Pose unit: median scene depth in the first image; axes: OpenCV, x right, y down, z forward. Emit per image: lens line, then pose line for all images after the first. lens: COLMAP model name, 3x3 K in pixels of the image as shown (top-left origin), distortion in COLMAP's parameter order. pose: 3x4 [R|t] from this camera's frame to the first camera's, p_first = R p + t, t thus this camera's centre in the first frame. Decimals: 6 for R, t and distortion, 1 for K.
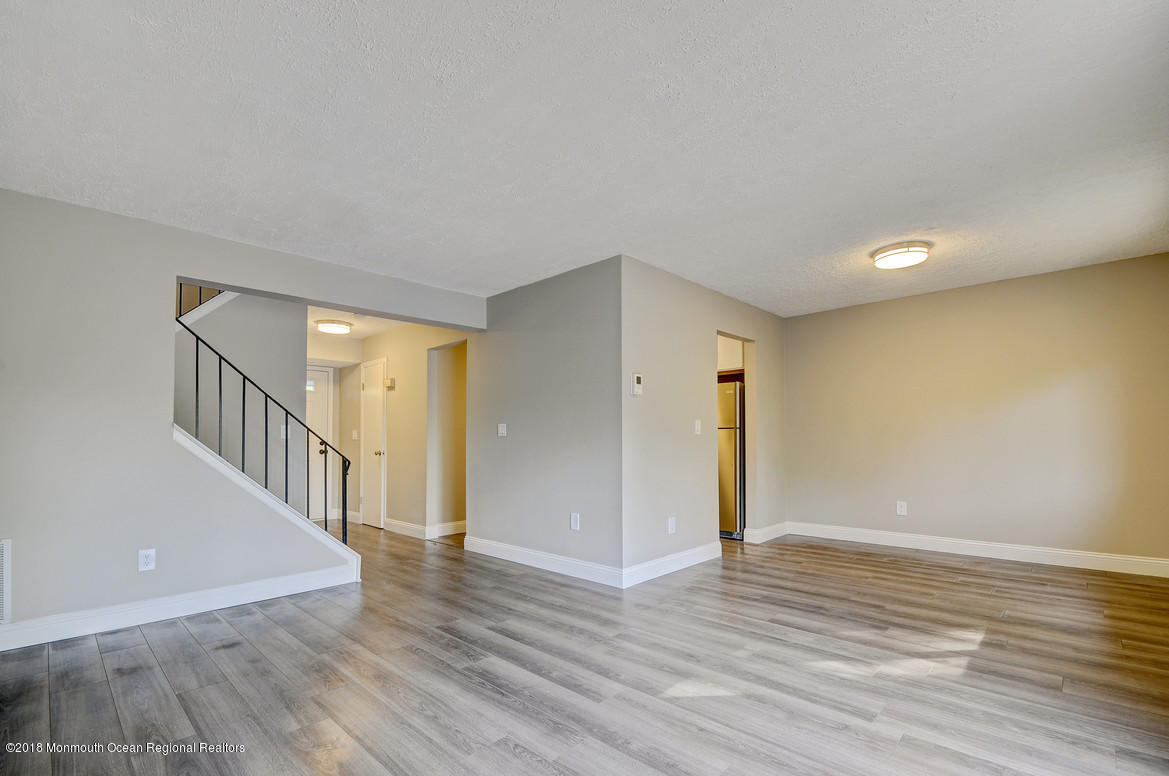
lens RADIAL K [[524.7, 0, 582.2], [0, 524.7, 419.6], [0, 0, 1]] dist [0.001024, -0.005567]
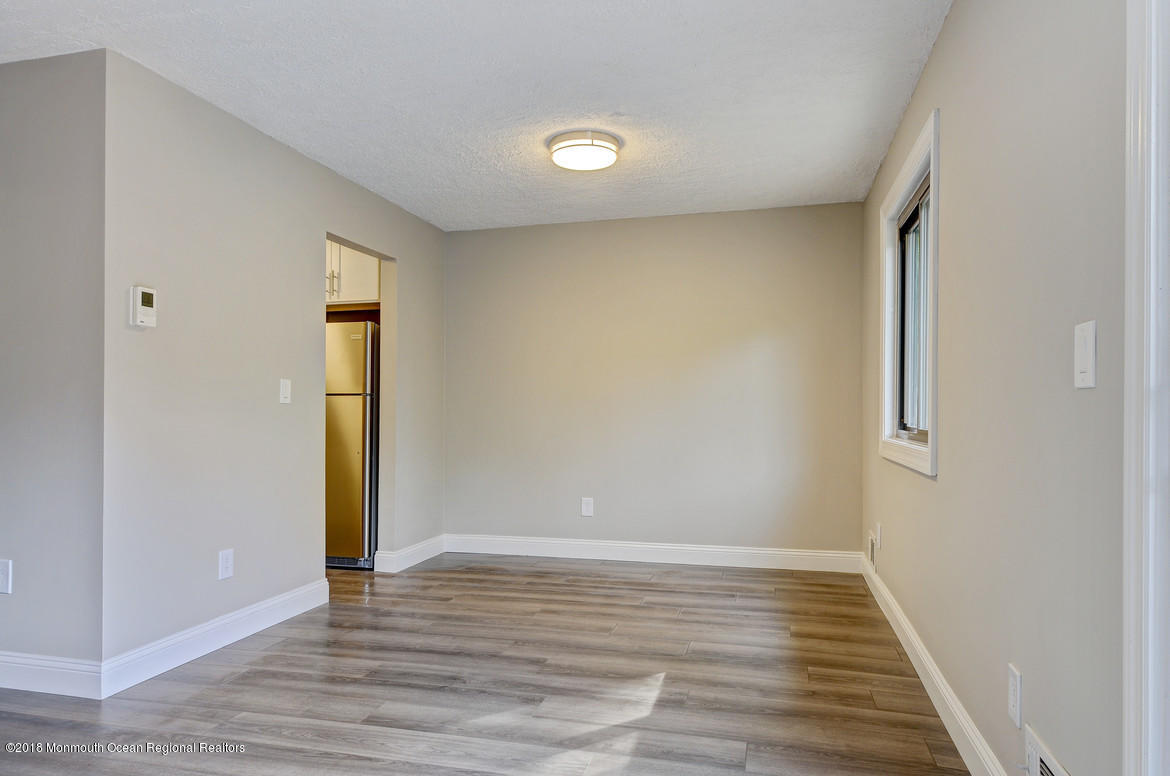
lens RADIAL K [[750.2, 0, 588.3], [0, 750.2, 393.9], [0, 0, 1]] dist [-0.003056, -0.003185]
pose [[0.868289, 0.010419, 0.495950, 0.125822], [-0.015437, 0.999863, 0.006021, 0.009514], [-0.495819, -0.012884, 0.868330, 0.127860]]
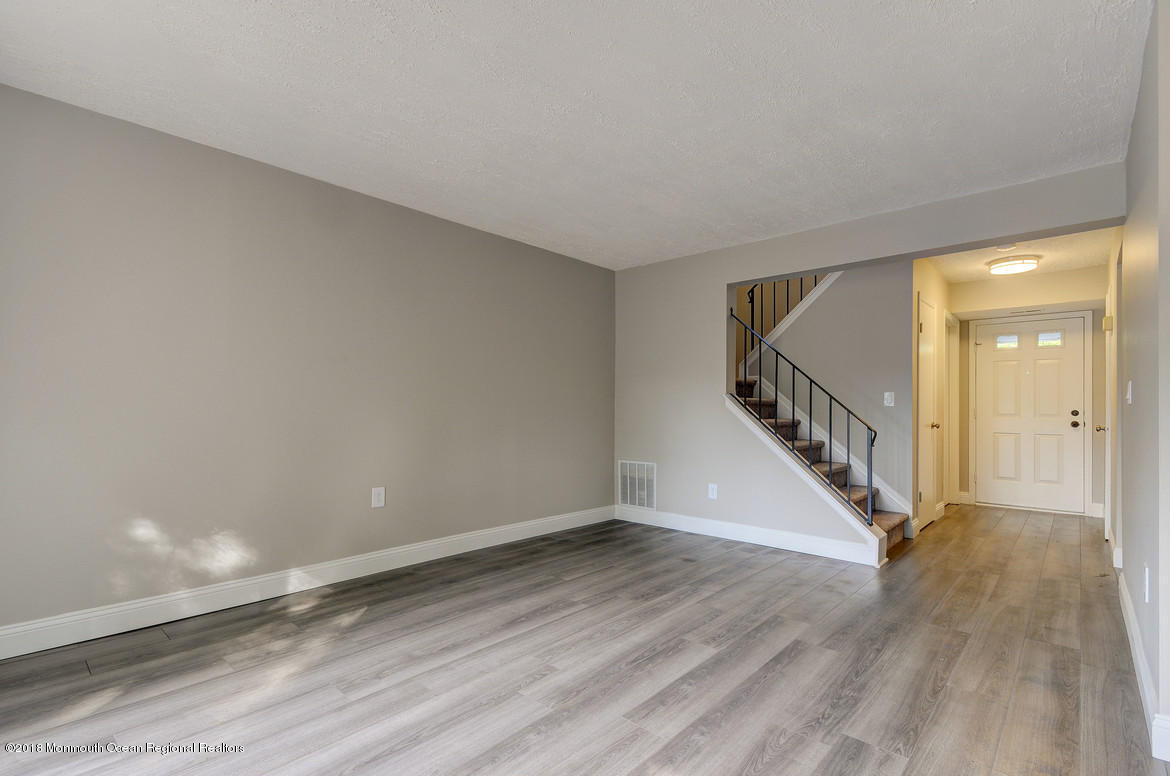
lens RADIAL K [[536.3, 0, 584.9], [0, 536.3, 400.9], [0, 0, 1]] dist [-0.000391, -0.000296]
pose [[0.027622, -0.004148, -0.999610, 0.520707], [0.032056, 0.999481, -0.003262, 0.013711], [0.999104, -0.031954, 0.027740, 0.531189]]
